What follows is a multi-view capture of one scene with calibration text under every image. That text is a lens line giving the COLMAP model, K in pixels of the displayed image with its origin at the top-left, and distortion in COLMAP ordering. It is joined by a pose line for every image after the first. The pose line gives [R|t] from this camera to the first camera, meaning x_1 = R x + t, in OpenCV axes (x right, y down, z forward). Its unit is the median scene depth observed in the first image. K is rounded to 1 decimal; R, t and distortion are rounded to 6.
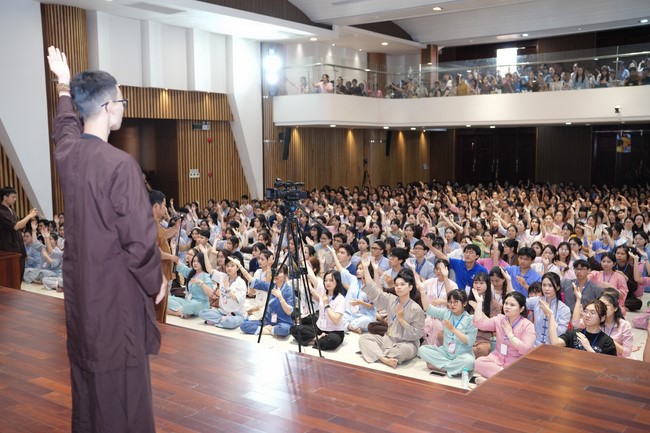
lens RADIAL K [[709.2, 0, 328.4], [0, 709.2, 216.0], [0, 0, 1]] dist [0.019477, 0.000000]
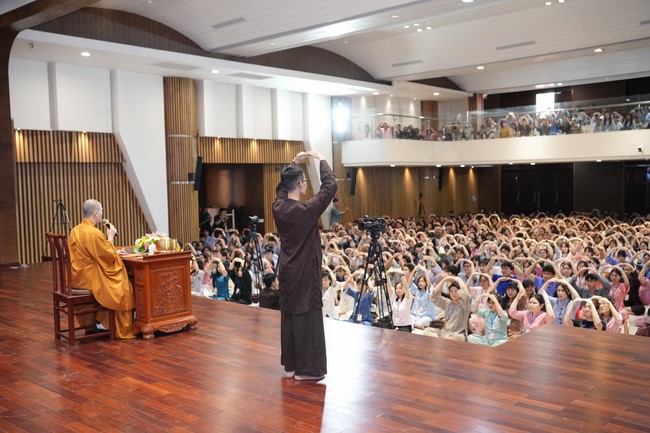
lens RADIAL K [[670.5, 0, 326.0], [0, 670.5, 218.1], [0, 0, 1]] dist [-0.017882, 0.000000]
pose [[0.996399, -0.009918, -0.084203, -0.011660], [0.006655, 0.999219, -0.038942, 0.001376], [0.084523, 0.038241, 0.995687, -0.108741]]
